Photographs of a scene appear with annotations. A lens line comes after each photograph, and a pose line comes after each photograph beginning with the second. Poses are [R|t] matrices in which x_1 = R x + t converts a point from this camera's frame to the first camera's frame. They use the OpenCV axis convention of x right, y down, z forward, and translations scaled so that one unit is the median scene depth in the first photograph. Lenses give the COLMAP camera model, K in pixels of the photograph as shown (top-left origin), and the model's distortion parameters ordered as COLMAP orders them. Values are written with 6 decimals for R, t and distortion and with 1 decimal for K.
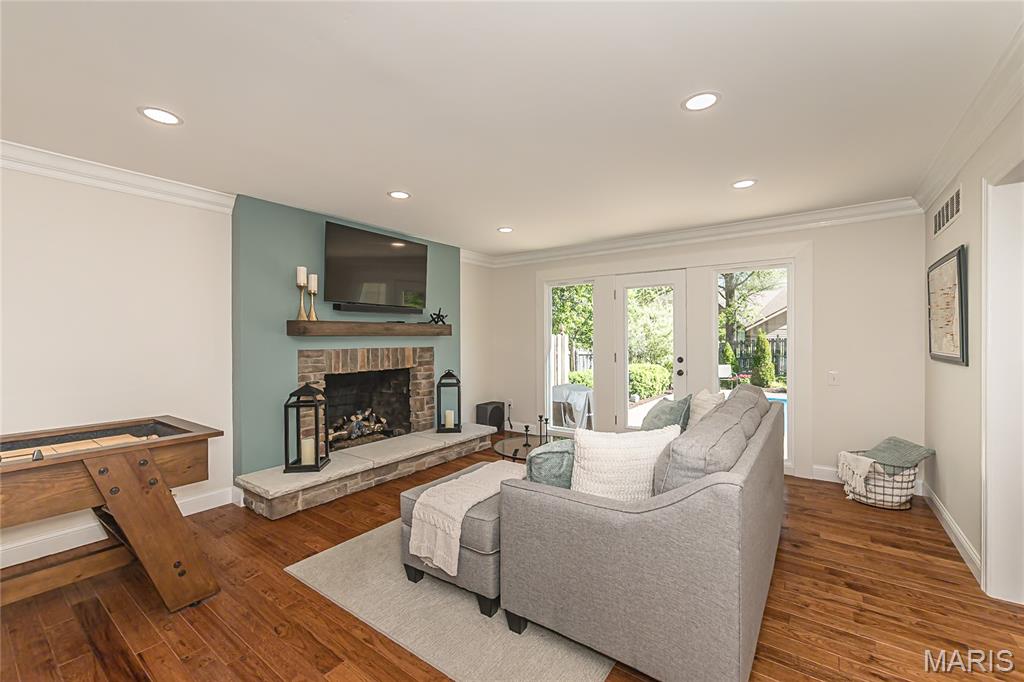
lens RADIAL K [[433.0, 0, 487.7], [0, 433.0, 338.1], [0, 0, 1]] dist [0.001463, 0.000063]
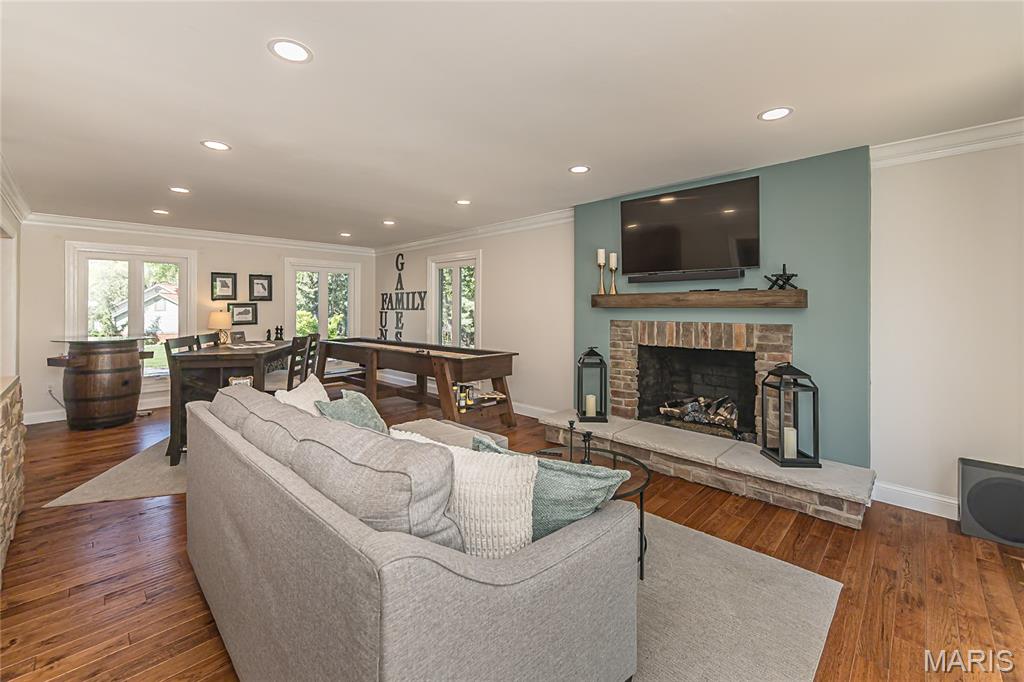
lens RADIAL K [[419.7, 0, 515.4], [0, 419.7, 307.1], [0, 0, 1]] dist [0.000049, -0.000041]
pose [[-0.103870, -0.001455, -0.994590, 0.641955], [-0.005216, 0.999986, -0.000918, -0.003865], [0.994577, 0.005092, -0.103876, 0.783724]]
